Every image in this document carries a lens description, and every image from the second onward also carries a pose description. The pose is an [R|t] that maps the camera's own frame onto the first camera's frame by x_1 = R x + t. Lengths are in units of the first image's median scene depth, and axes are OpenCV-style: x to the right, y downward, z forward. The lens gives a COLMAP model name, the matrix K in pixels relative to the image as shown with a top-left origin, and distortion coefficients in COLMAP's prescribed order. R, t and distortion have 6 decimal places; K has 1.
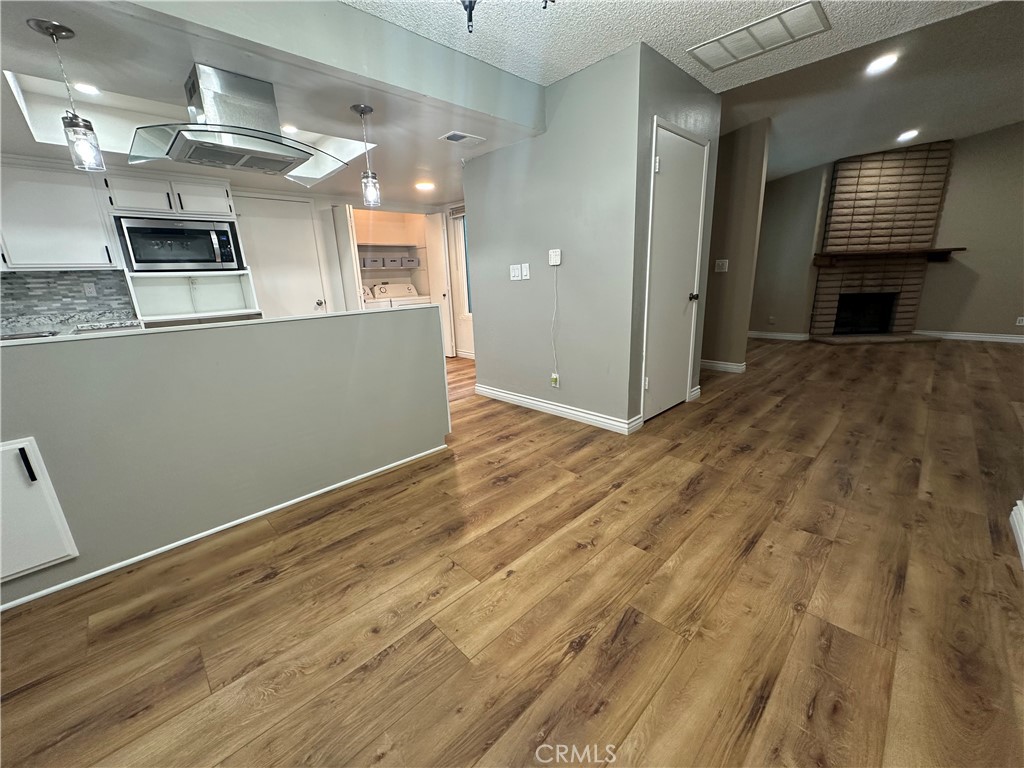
lens RADIAL K [[408.7, 0, 511.0], [0, 408.7, 381.9], [0, 0, 1]] dist [-0.001172, 0.000735]
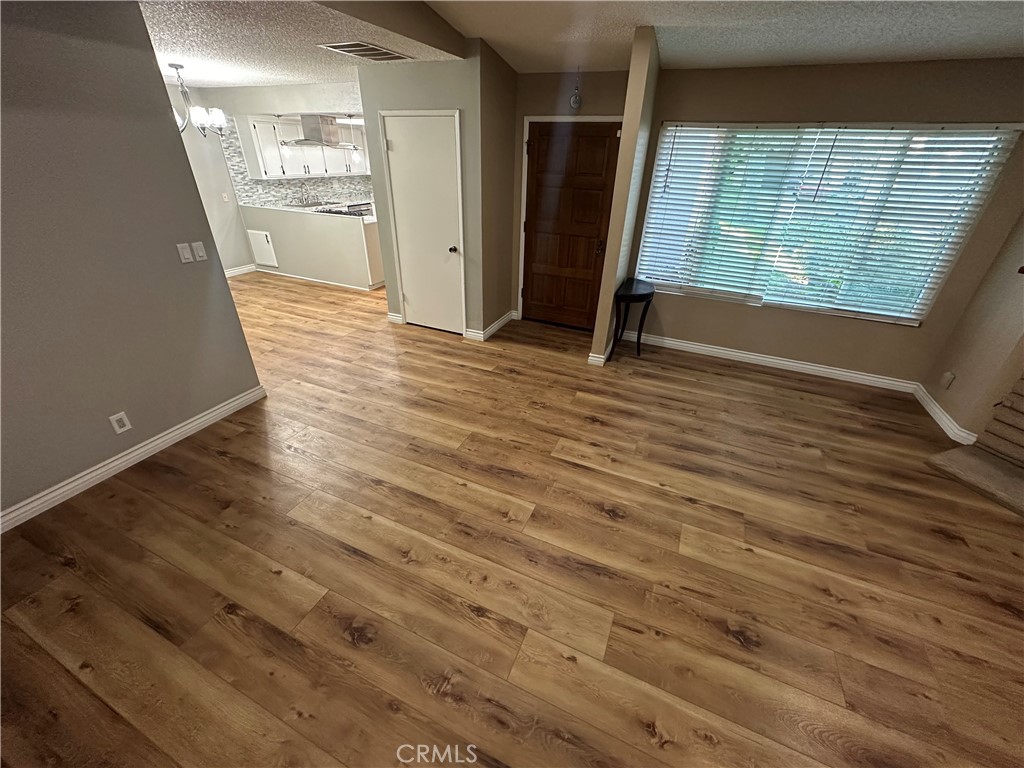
lens RADIAL K [[408.7, 0, 511.2], [0, 408.7, 383.9], [0, 0, 1]] dist [-0.001172, 0.000735]
pose [[0.369124, 0.500280, -0.783241, 1.938010], [-0.269759, 0.864148, 0.424827, -0.497815], [0.889369, 0.054473, 0.453933, 0.728734]]
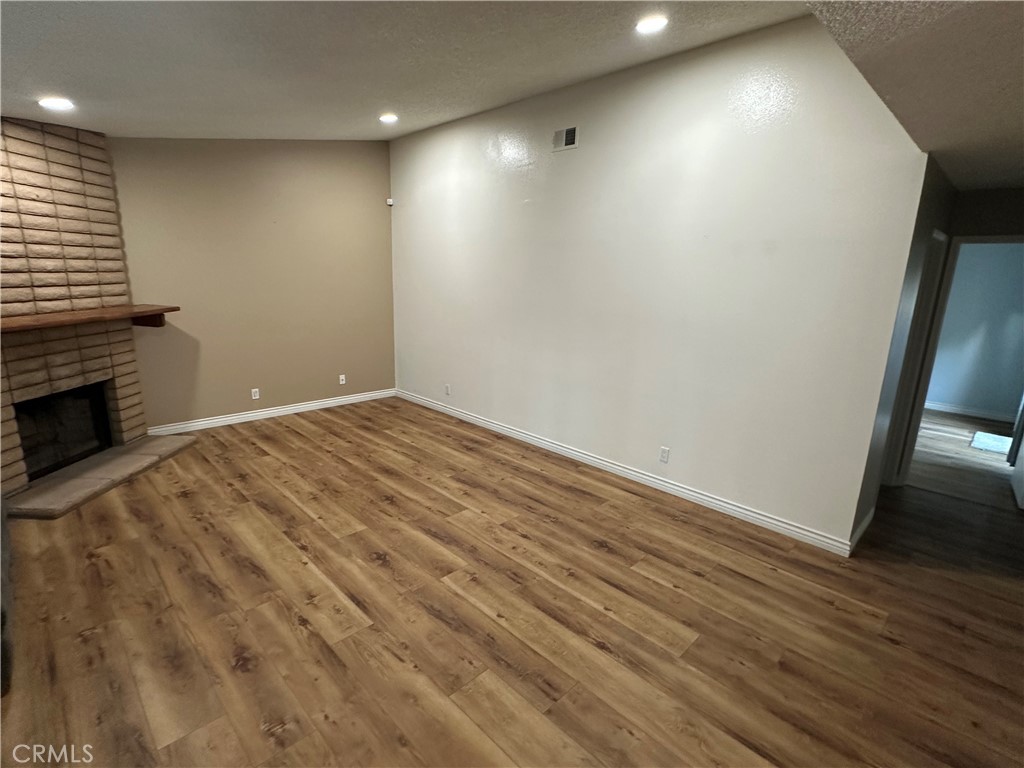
lens RADIAL K [[497.2, 0, 512.8], [0, 497.2, 386.1], [0, 0, 1]] dist [-0.002452, 0.001665]
pose [[-0.012952, -0.193851, 0.980945, 0.527281], [0.220630, 0.956295, 0.191893, -0.470638], [-0.975272, 0.218911, 0.030384, 0.909189]]
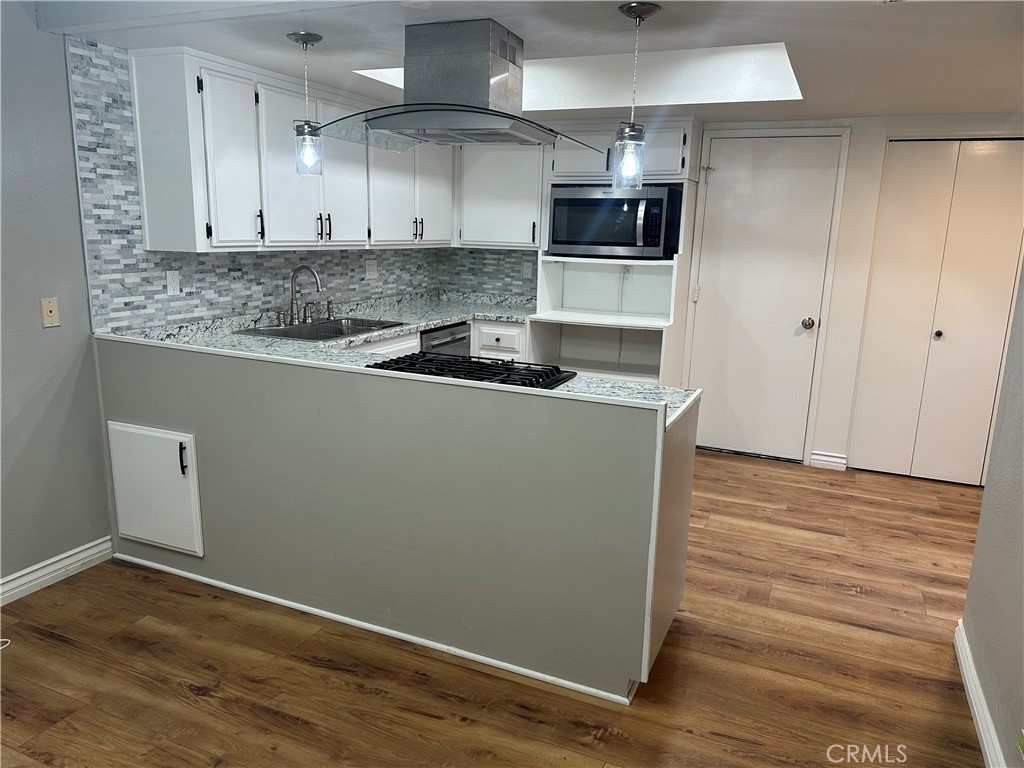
lens RADIAL K [[732.7, 0, 510.0], [0, 732.7, 389.8], [0, 0, 1]] dist [0.044909, -0.059763]
pose [[0.373099, 0.249325, -0.893663, 0.437479], [-0.272279, 0.950228, 0.151432, -0.261015], [0.886939, 0.186827, 0.422415, 0.472974]]
